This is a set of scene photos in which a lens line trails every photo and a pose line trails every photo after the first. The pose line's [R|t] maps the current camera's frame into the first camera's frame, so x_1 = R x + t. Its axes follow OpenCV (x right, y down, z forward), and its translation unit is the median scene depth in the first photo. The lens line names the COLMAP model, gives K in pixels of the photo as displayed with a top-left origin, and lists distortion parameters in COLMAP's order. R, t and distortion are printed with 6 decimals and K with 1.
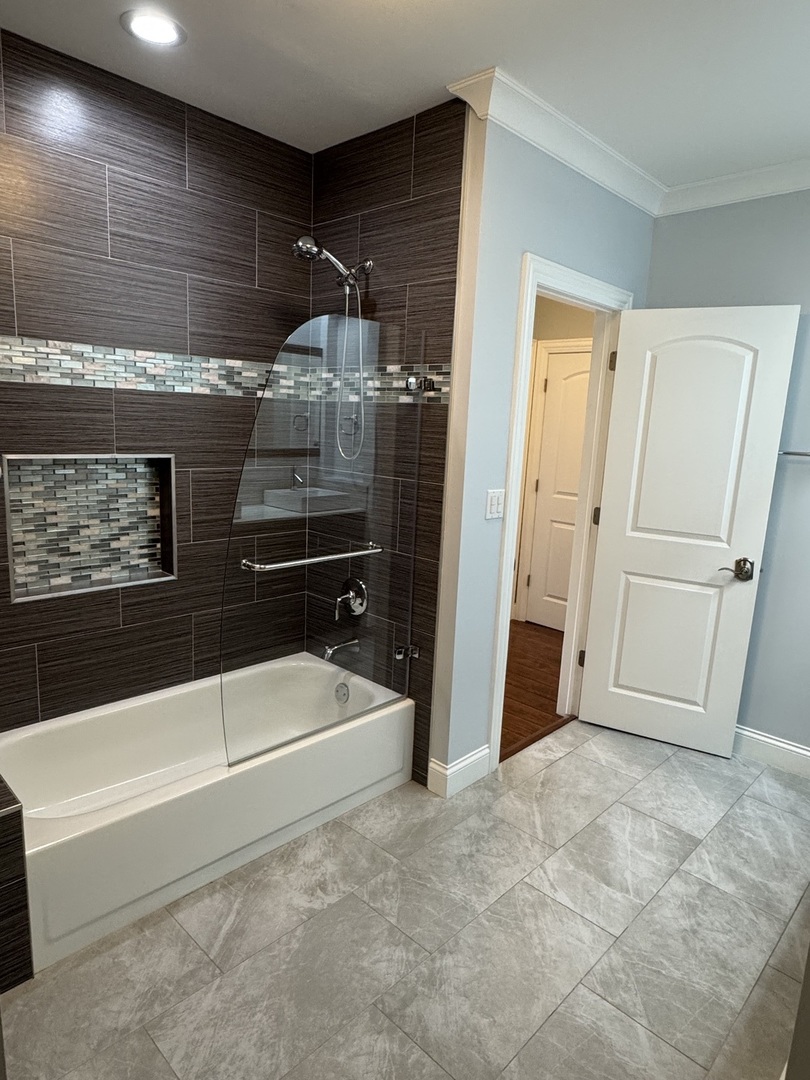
lens RADIAL K [[655.6, 0, 405.2], [0, 655.6, 540.4], [0, 0, 1]] dist [-0.023528, 0.008531]
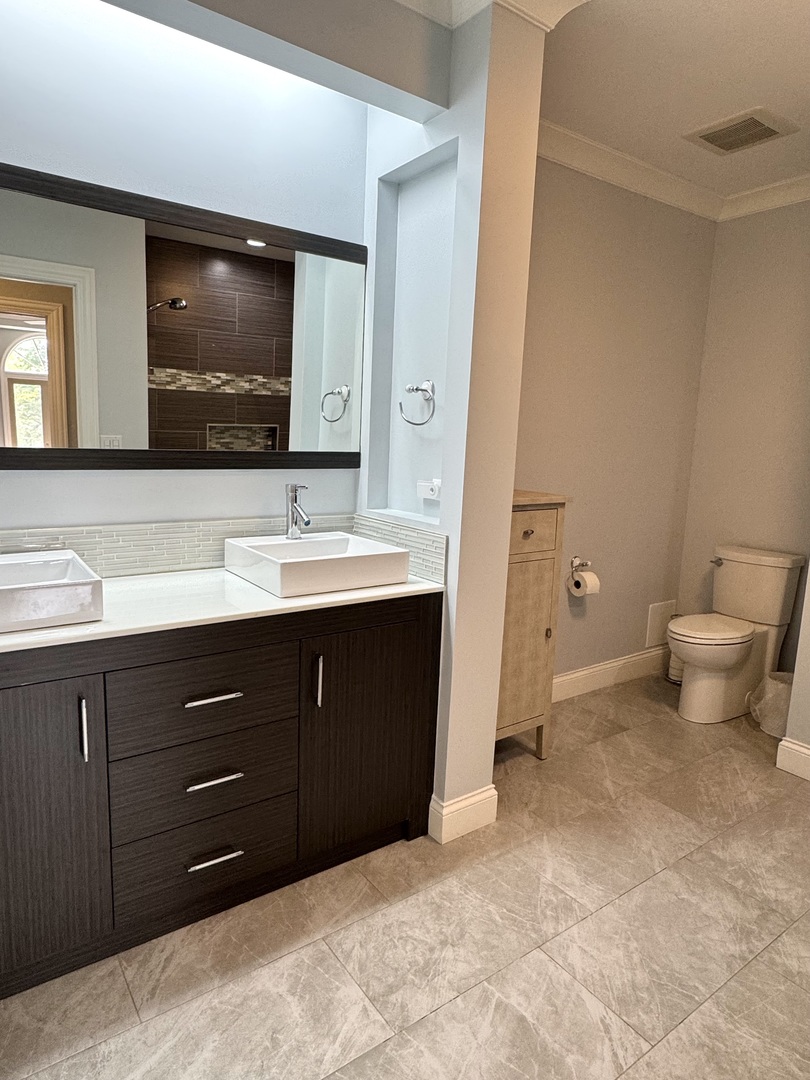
lens RADIAL K [[655.6, 0, 404.0], [0, 655.6, 538.6], [0, 0, 1]] dist [-0.023528, 0.008531]
pose [[-0.980996, -0.104774, 0.163307, 0.396314], [-0.043055, 0.938232, 0.343318, -0.191614], [-0.189191, 0.329762, -0.924913, 1.572911]]
